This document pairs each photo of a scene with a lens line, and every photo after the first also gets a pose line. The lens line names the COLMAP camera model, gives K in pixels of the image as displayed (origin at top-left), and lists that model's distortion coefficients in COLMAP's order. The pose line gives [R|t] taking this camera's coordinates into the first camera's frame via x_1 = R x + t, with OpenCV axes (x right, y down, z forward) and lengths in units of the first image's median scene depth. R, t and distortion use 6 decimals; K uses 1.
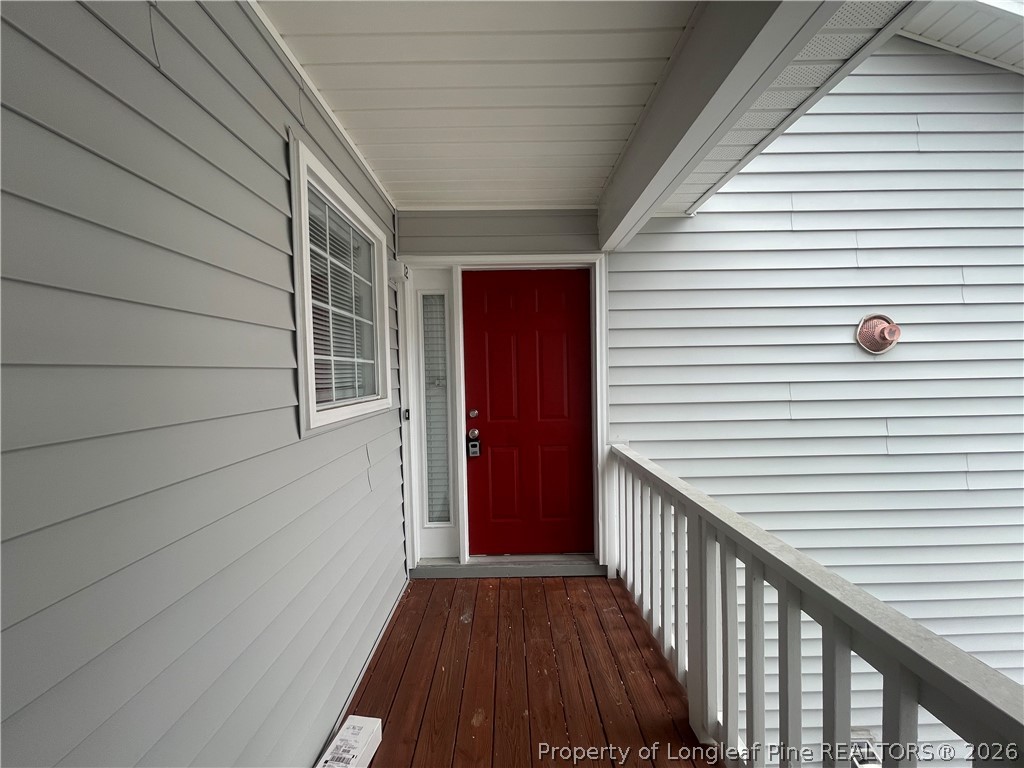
lens RADIAL K [[413.4, 0, 510.4], [0, 413.4, 385.4], [0, 0, 1]] dist [-0.000929, 0.000407]
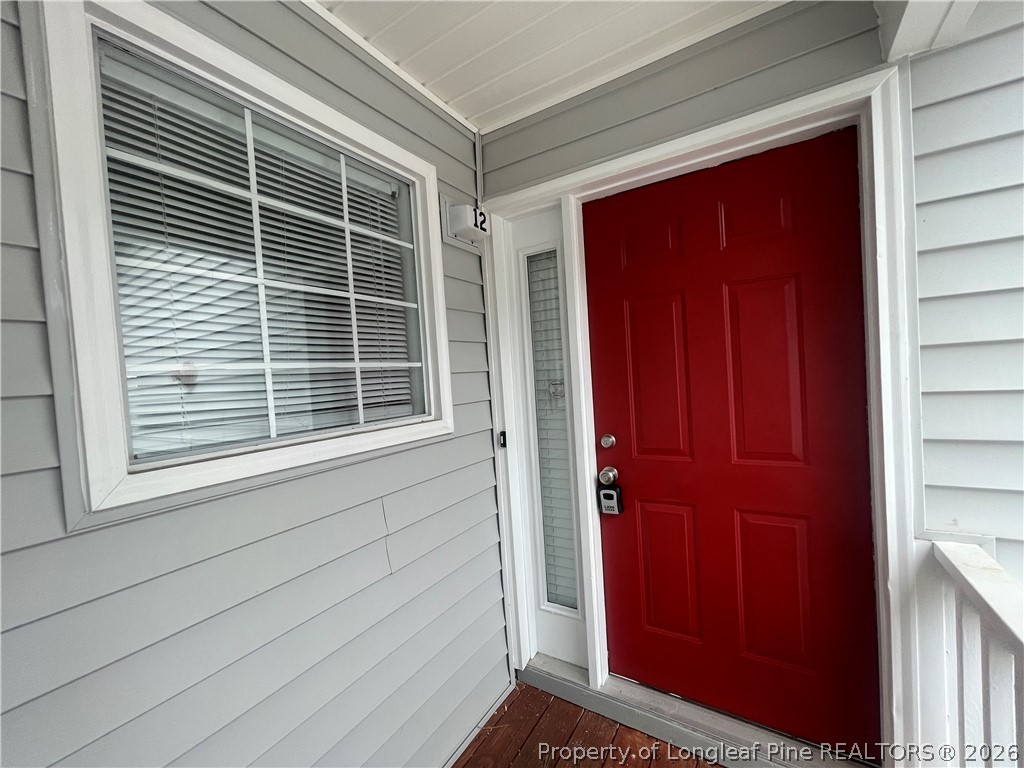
lens RADIAL K [[413.4, 0, 510.4], [0, 413.4, 385.4], [0, 0, 1]] dist [-0.000929, 0.000407]
pose [[0.838303, -0.015028, -0.544998, 0.122384], [0.024145, 0.999663, 0.009575, -0.022177], [0.544670, -0.021186, 0.838383, 0.441269]]
